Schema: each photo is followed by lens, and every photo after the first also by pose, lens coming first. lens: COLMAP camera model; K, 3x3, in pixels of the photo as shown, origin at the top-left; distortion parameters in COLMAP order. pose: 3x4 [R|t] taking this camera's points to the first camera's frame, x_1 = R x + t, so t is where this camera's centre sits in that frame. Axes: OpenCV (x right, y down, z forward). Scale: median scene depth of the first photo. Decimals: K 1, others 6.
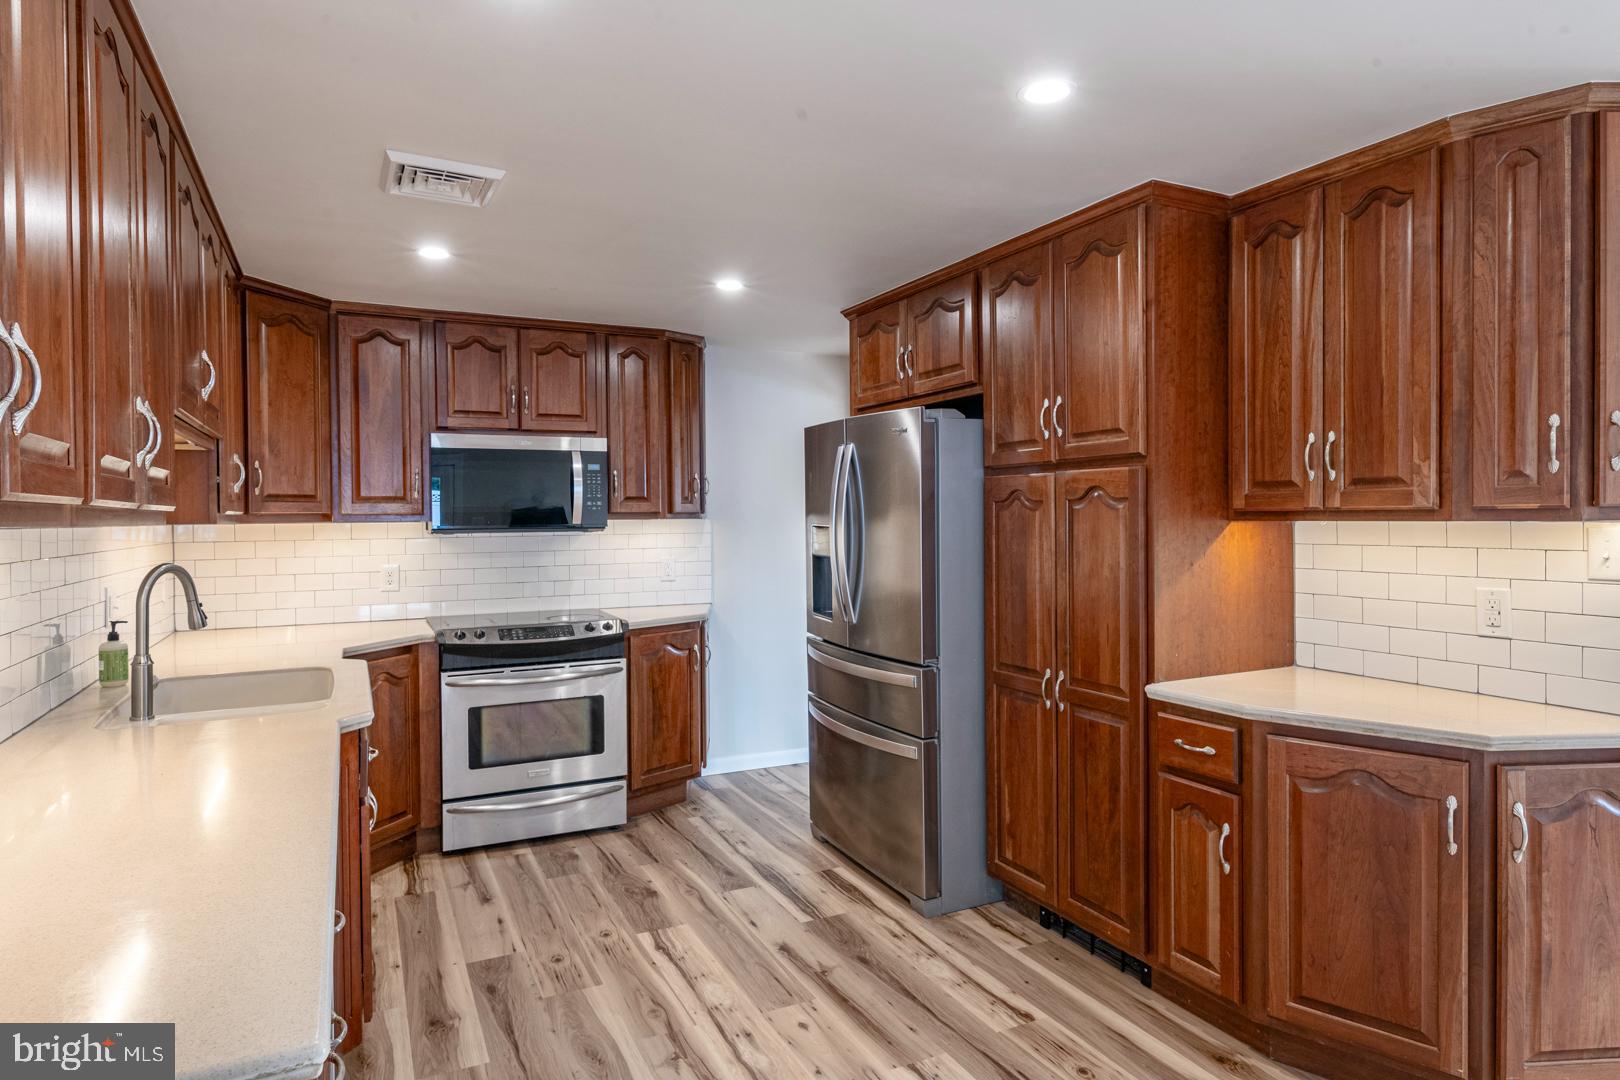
lens RADIAL K [[918.1, 0, 817.1], [0, 918.1, 535.6], [0, 0, 1]] dist [0.006291, -0.000476]
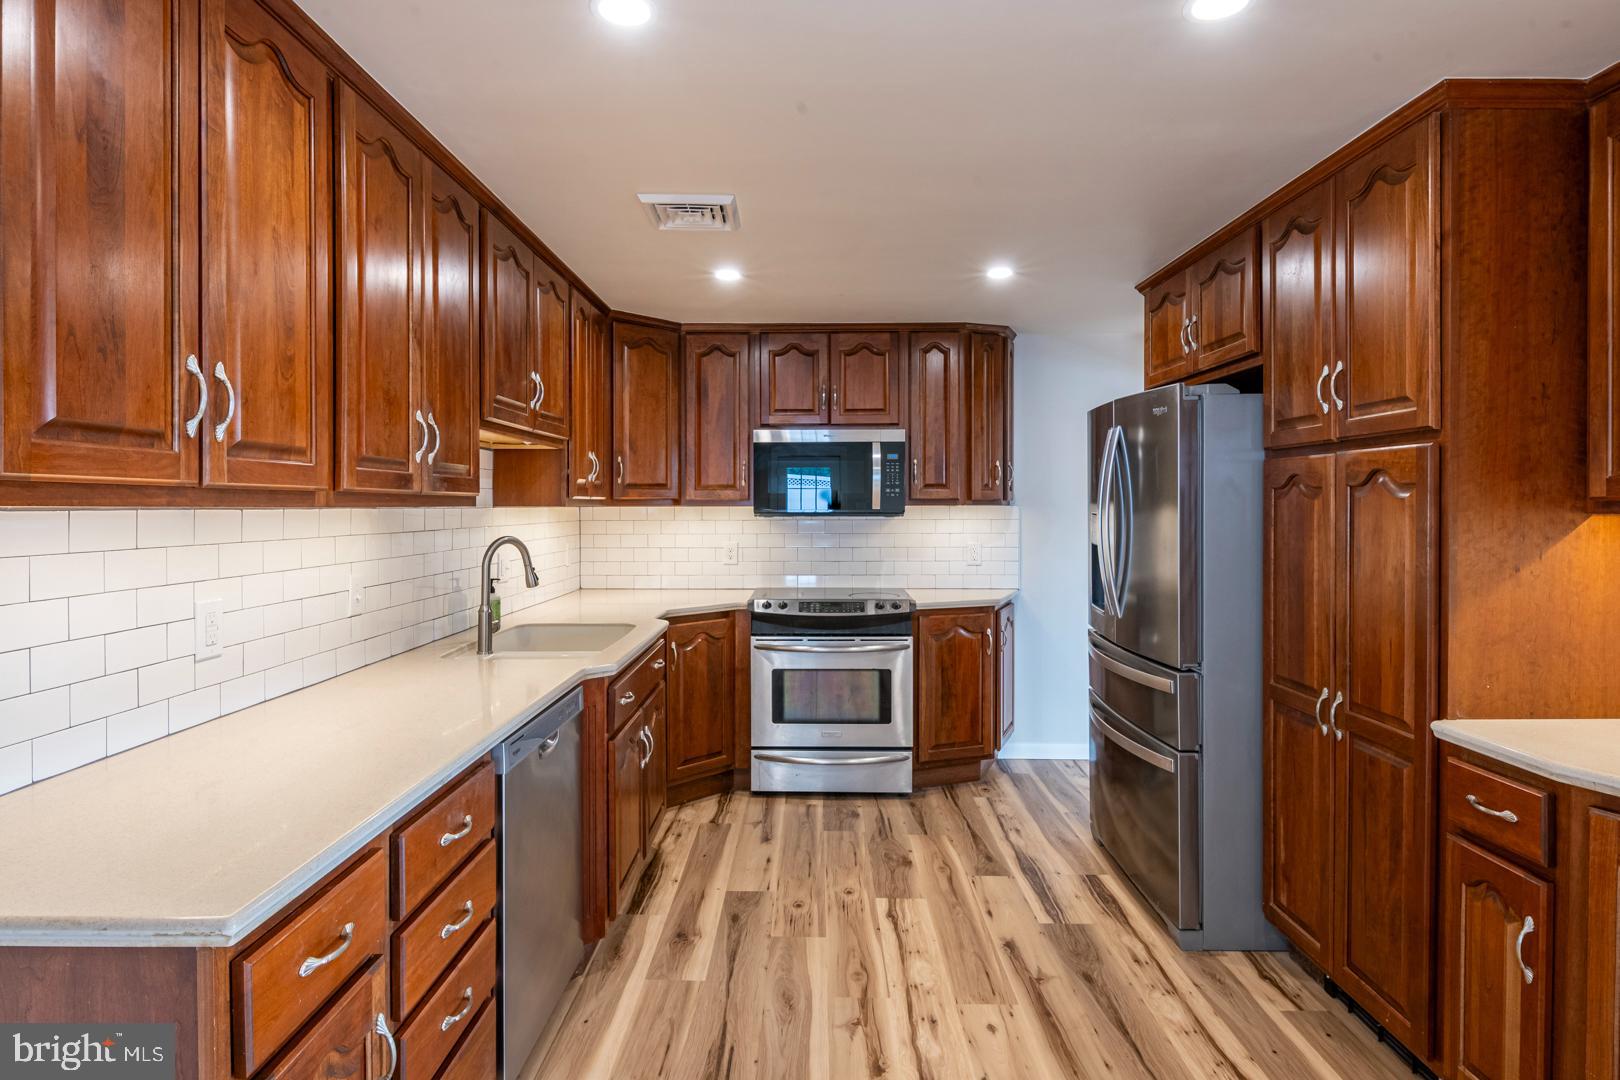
lens RADIAL K [[861.4, 0, 808.0], [0, 861.4, 517.7], [0, 0, 1]] dist [0.005246, -0.010503]
pose [[0.889077, 0.014397, -0.457530, 0.185345], [-0.015919, 0.999873, 0.000530, -0.002810], [0.457480, 0.006812, 0.889194, 0.082743]]
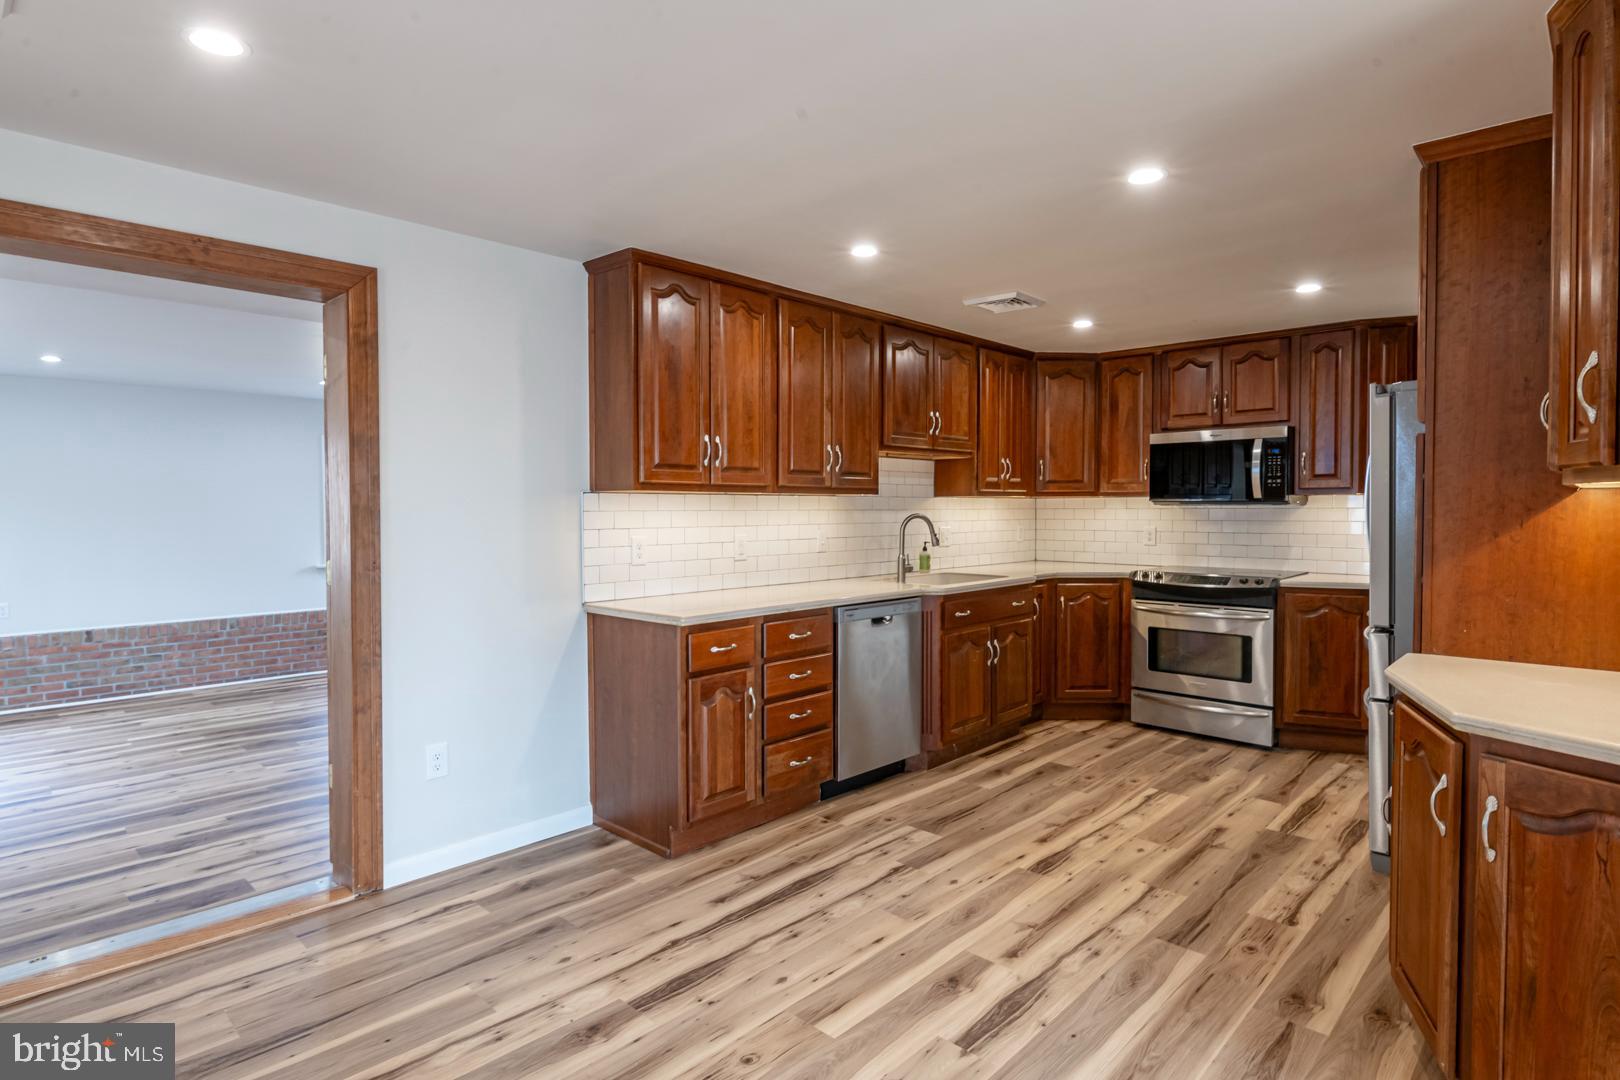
lens RADIAL K [[862.8, 0, 810.0], [0, 862.8, 540.0], [0, 0, 1]] dist [-0.000318, -0.000609]
pose [[0.346456, 0.044067, -0.937030, 0.861843], [-0.019507, 0.999018, 0.039769, 0.012929], [0.937863, 0.004501, 0.346976, 0.053584]]
